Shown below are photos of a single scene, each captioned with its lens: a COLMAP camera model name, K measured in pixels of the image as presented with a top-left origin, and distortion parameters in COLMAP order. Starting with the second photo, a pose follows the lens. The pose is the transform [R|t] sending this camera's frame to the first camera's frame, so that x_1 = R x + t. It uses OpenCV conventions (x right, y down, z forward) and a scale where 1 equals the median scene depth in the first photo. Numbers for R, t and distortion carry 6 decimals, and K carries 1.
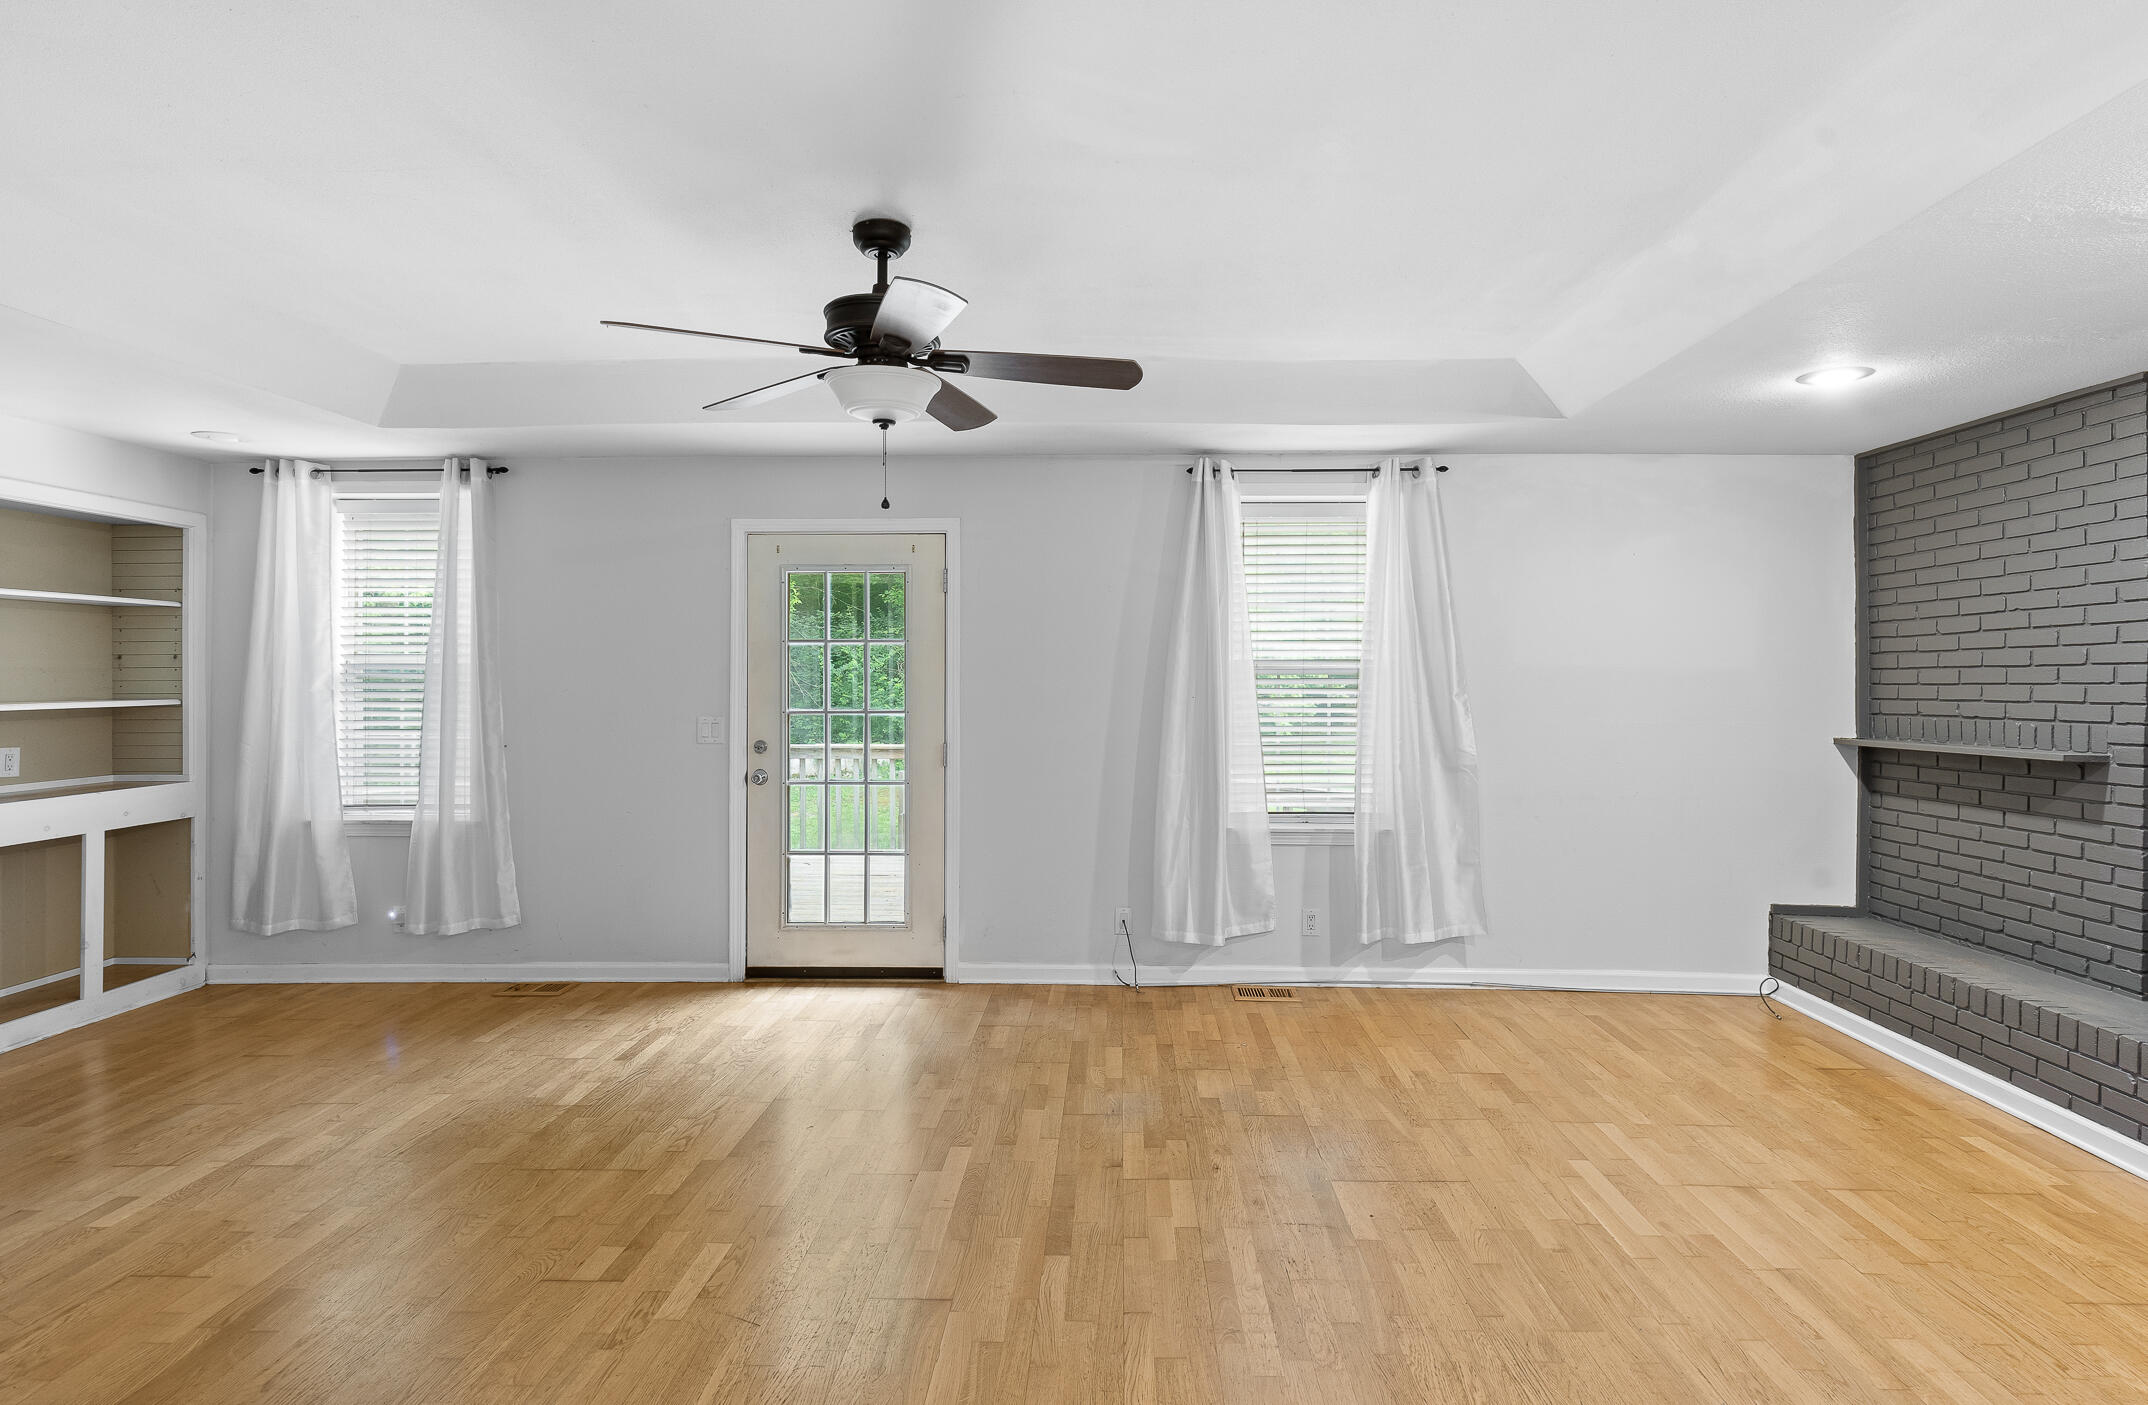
lens RADIAL K [[1025.1, 0, 1132.7], [0, 1025.1, 683.4], [0, 0, 1]] dist [0.010261, -0.002870]
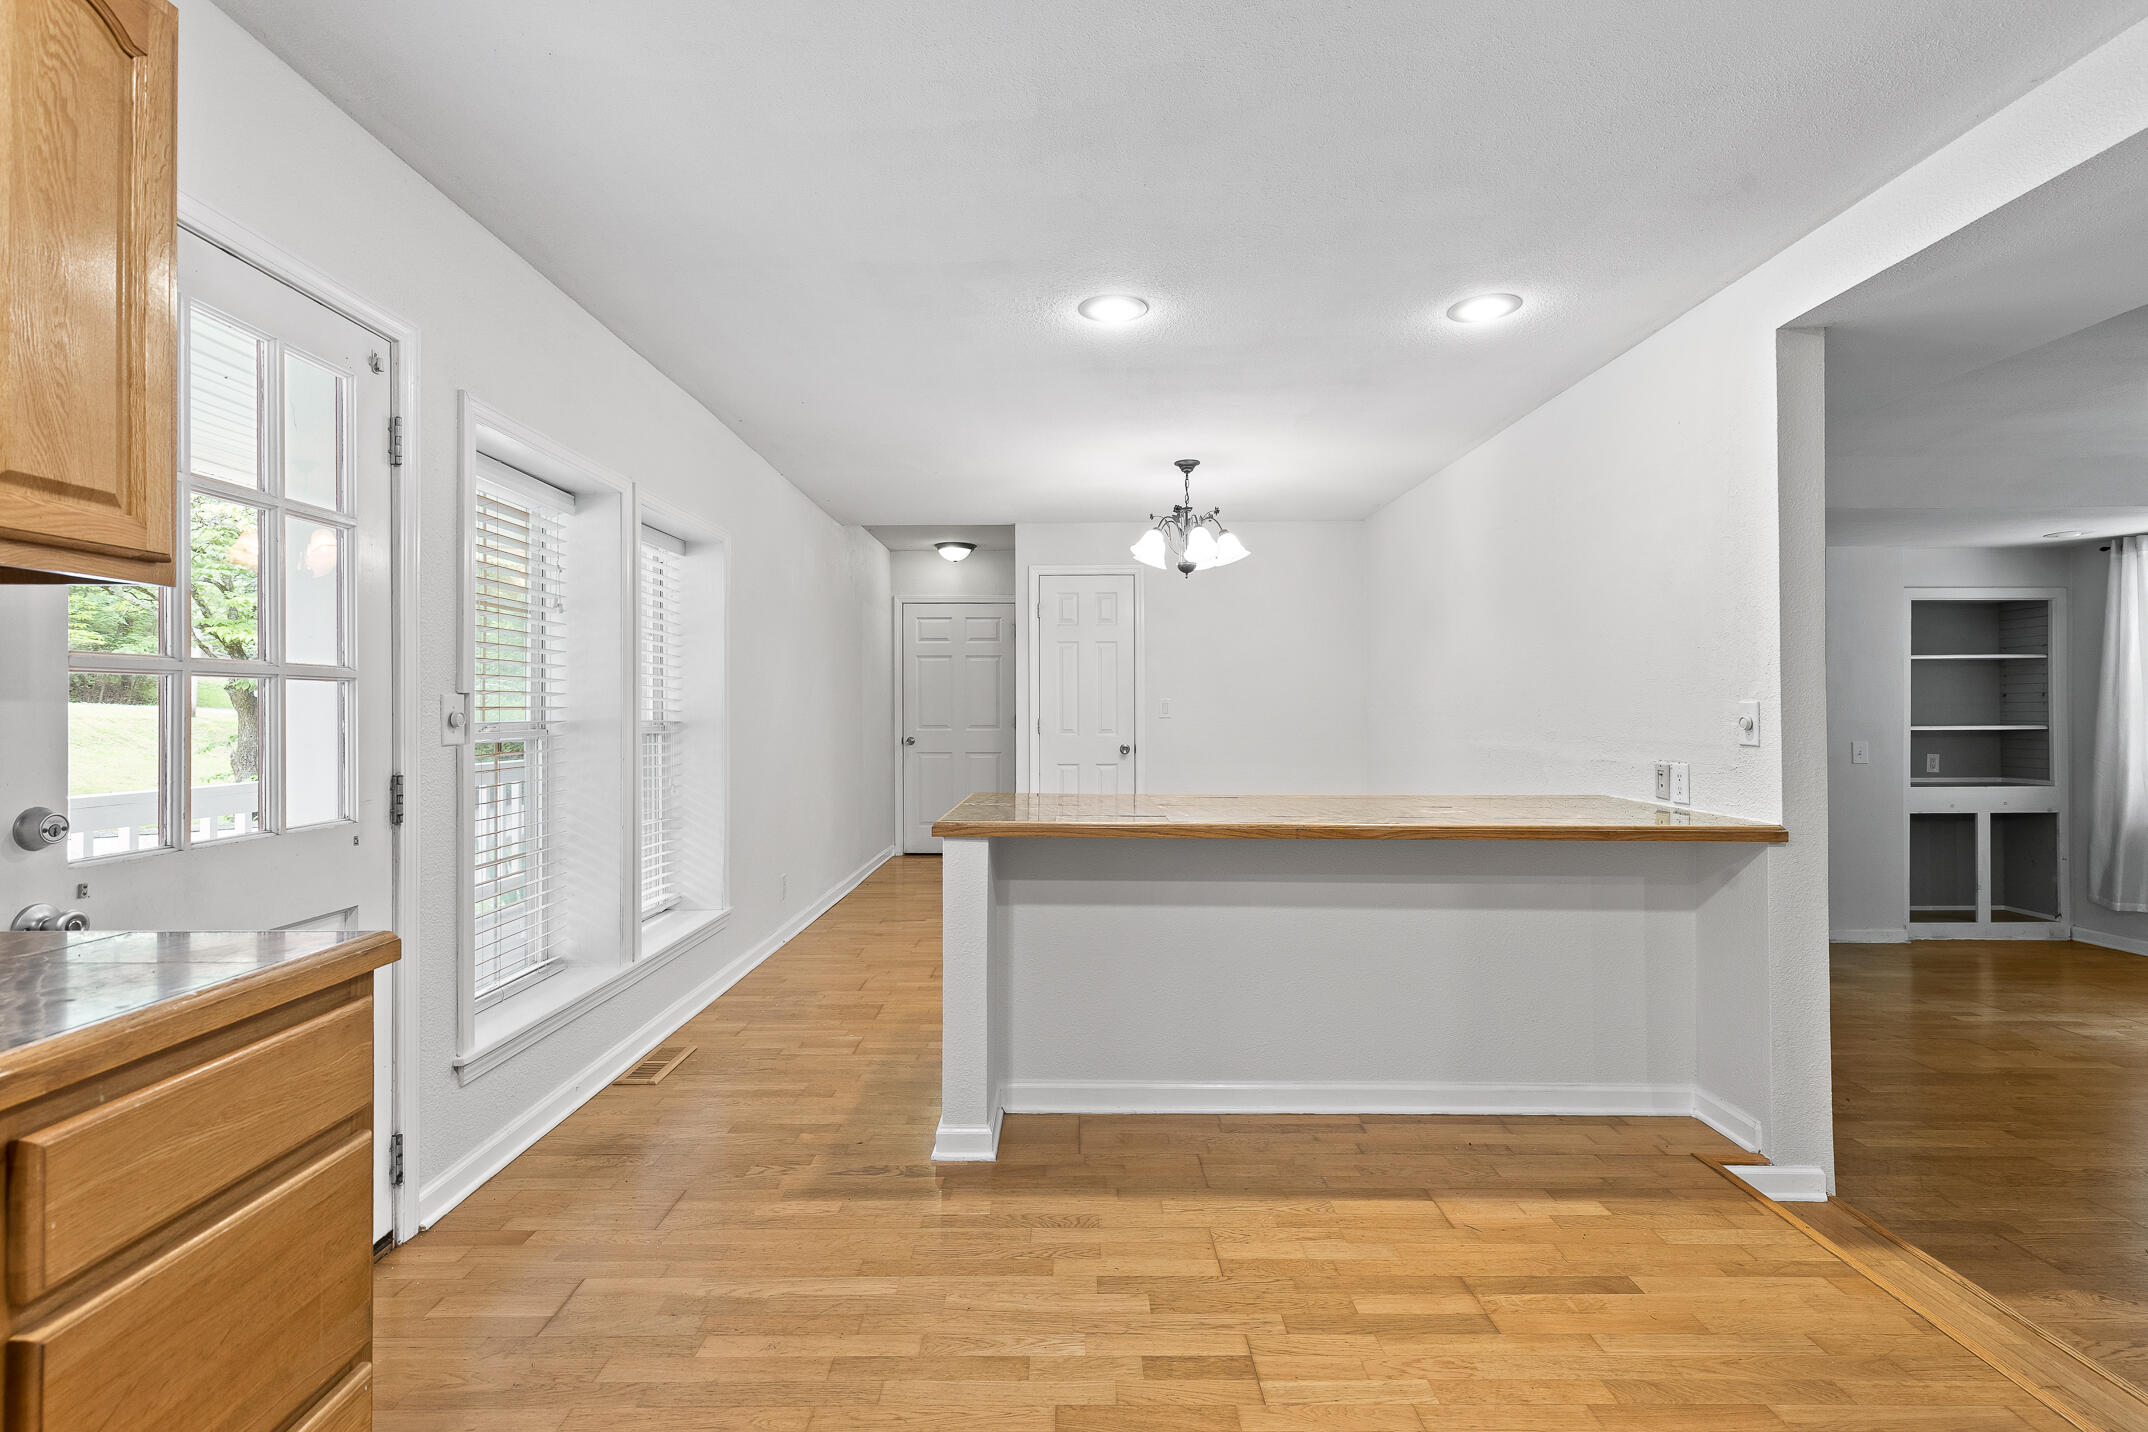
lens RADIAL K [[976.9, 0, 1051.7], [0, 976.9, 714.1], [0, 0, 1]] dist [0.013744, -0.001958]
pose [[-0.018655, -0.004498, -0.999816, 0.413493], [0.000916, 0.999989, -0.004516, 0.004924], [0.999826, -0.001000, -0.018651, -0.296327]]
